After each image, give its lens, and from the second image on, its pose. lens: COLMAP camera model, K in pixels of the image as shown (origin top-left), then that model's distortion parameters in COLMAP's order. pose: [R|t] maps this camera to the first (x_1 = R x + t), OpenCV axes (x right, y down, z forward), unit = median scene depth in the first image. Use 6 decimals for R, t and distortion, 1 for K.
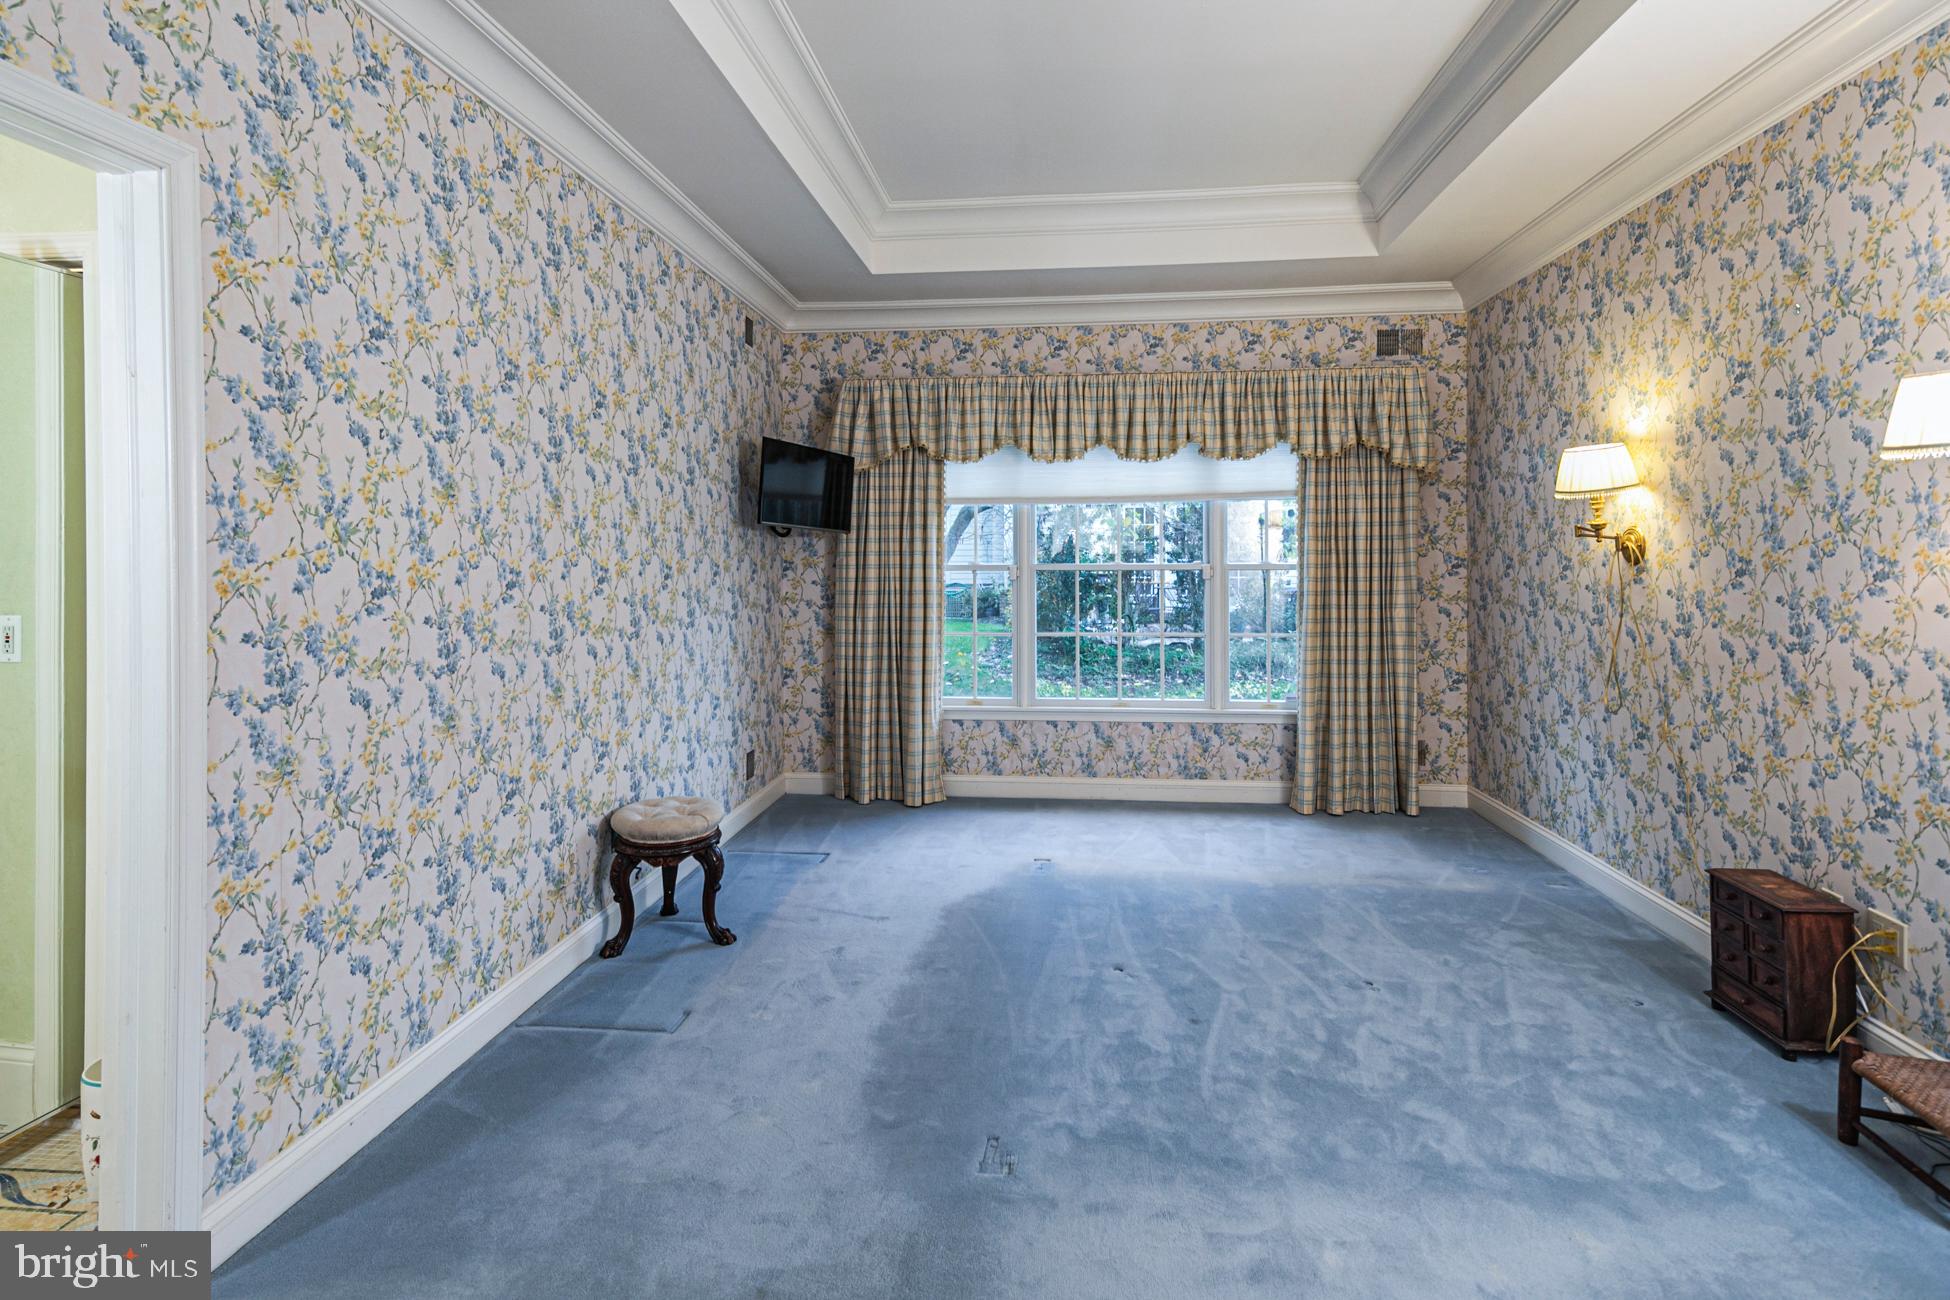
lens RADIAL K [[928.9, 0, 983.6], [0, 928.9, 565.3], [0, 0, 1]] dist [0.027713, -0.008326]
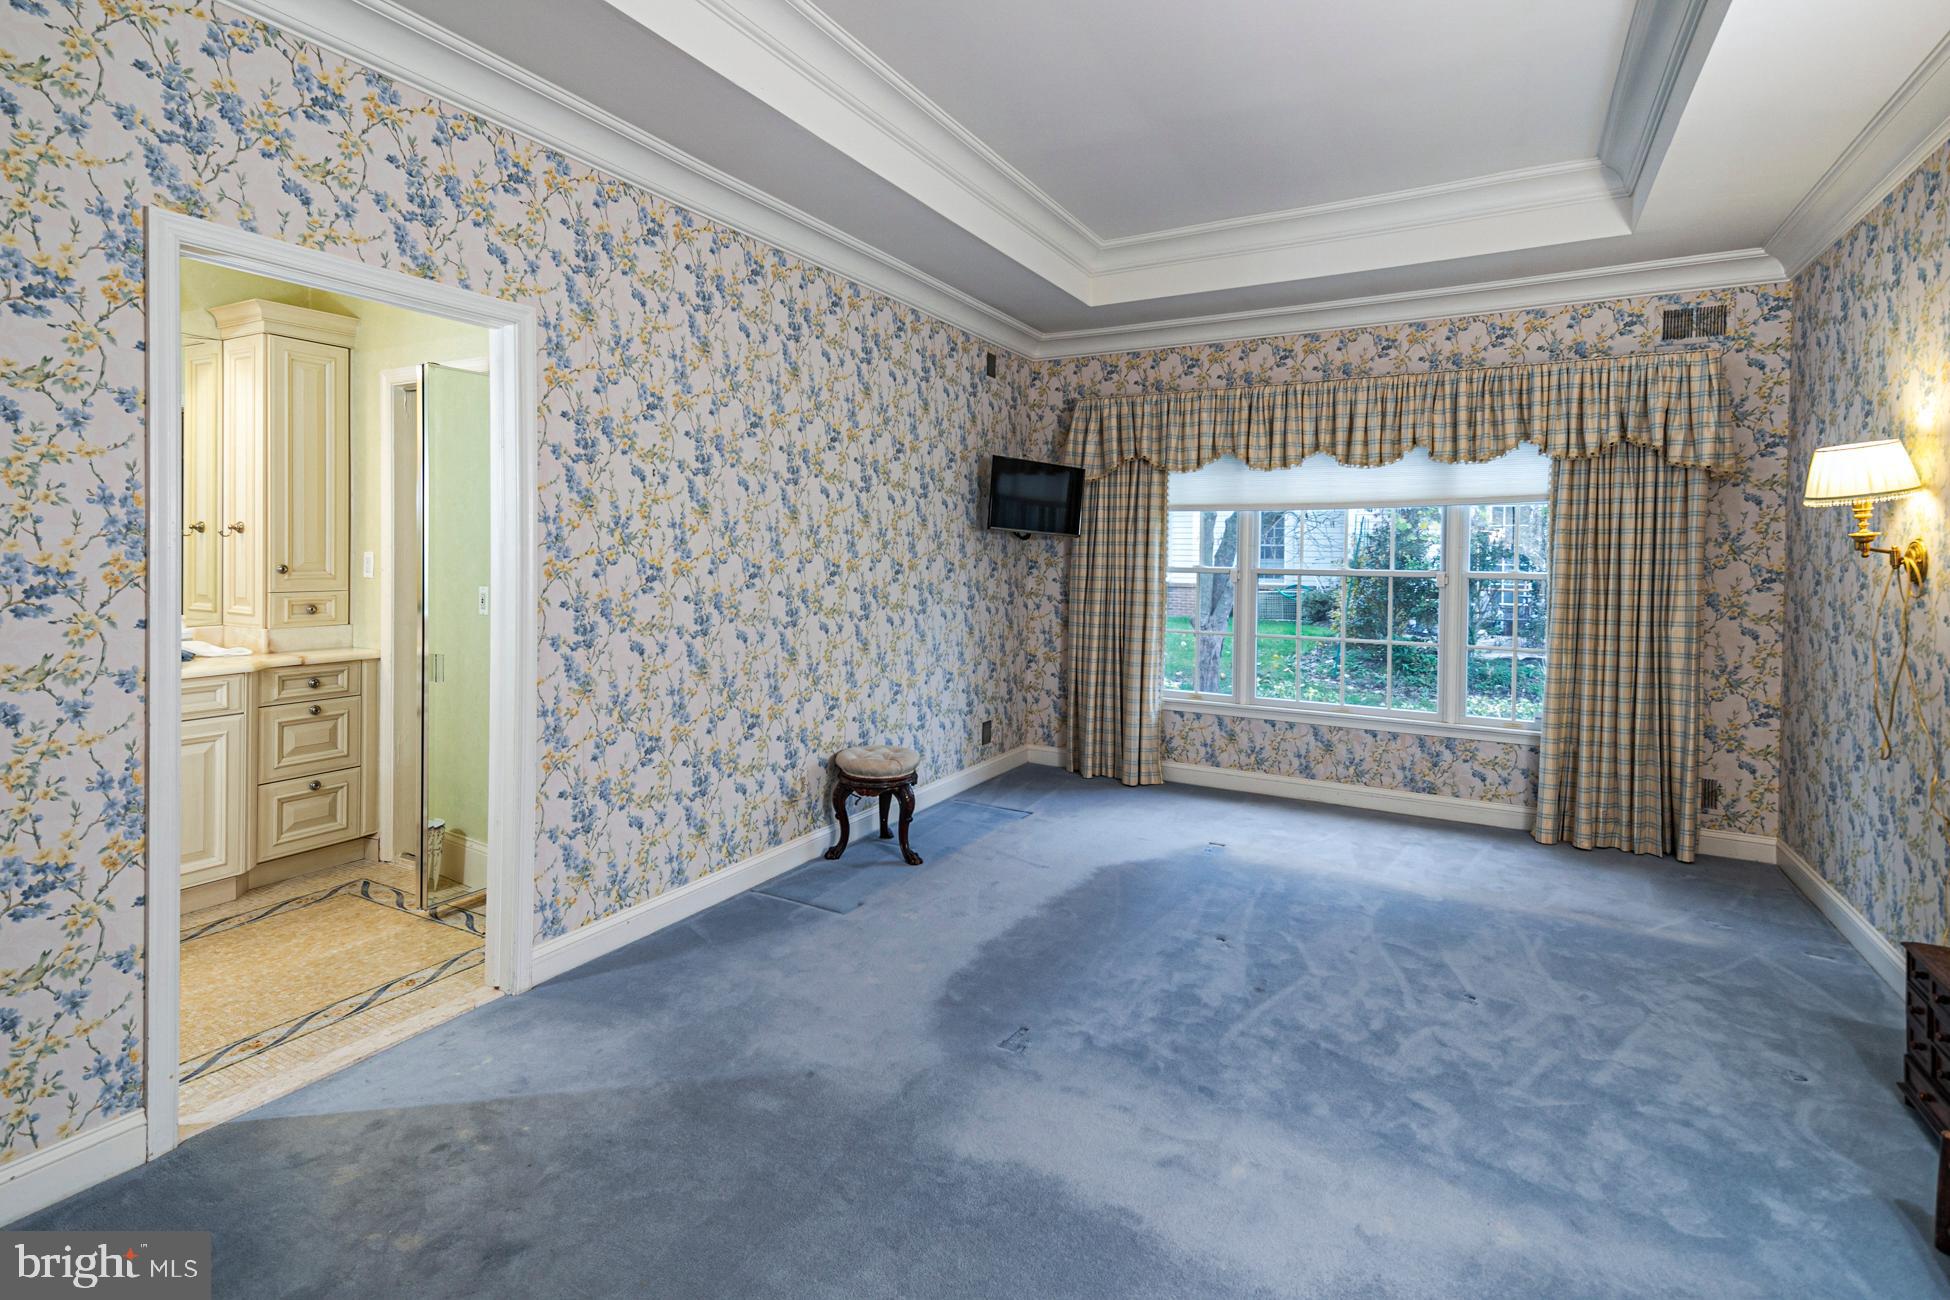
lens RADIAL K [[928.9, 0, 1001.8], [0, 928.9, 576.2], [0, 0, 1]] dist [0.027713, -0.008326]
pose [[0.917870, 0.025146, -0.396083, 0.251534], [-0.019288, 0.999638, 0.018765, -0.007363], [0.396412, -0.009584, 0.918023, -0.080955]]
